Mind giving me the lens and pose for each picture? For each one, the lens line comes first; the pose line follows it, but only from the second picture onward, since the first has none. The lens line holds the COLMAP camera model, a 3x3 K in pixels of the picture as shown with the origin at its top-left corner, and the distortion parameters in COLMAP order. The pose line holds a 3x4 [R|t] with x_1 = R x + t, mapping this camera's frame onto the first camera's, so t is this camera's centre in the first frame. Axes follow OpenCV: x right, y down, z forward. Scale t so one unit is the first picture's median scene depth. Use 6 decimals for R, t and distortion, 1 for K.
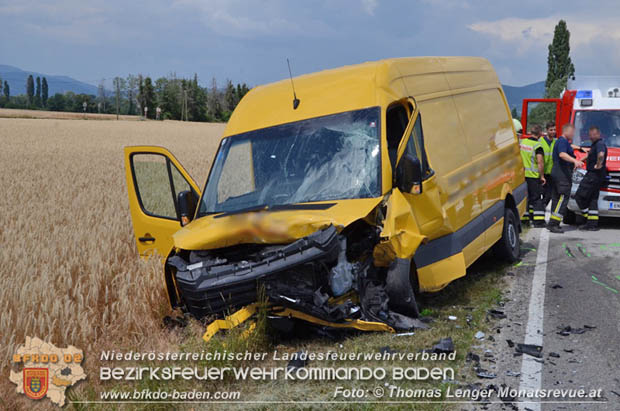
lens RADIAL K [[899.4, 0, 310.0], [0, 899.4, 205.5], [0, 0, 1]] dist [0.102603, 0.056487]
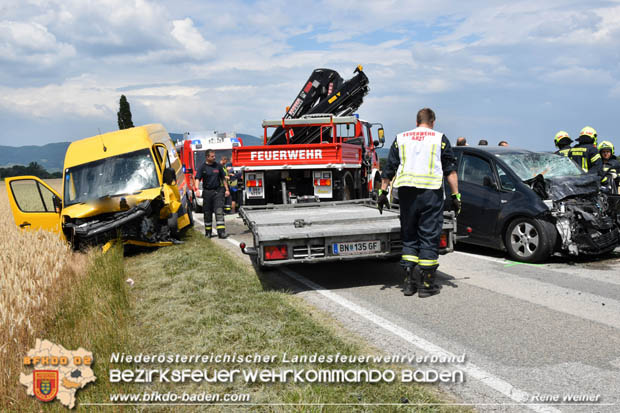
lens RADIAL K [[671.8, 0, 310.0], [0, 671.8, 206.5], [0, 0, 1]] dist [0.006212, -0.014161]
pose [[0.861303, -0.094628, 0.499201, -0.433862], [0.112155, 0.993677, -0.005148, 0.087040], [-0.495558, 0.060422, 0.866471, -0.620170]]
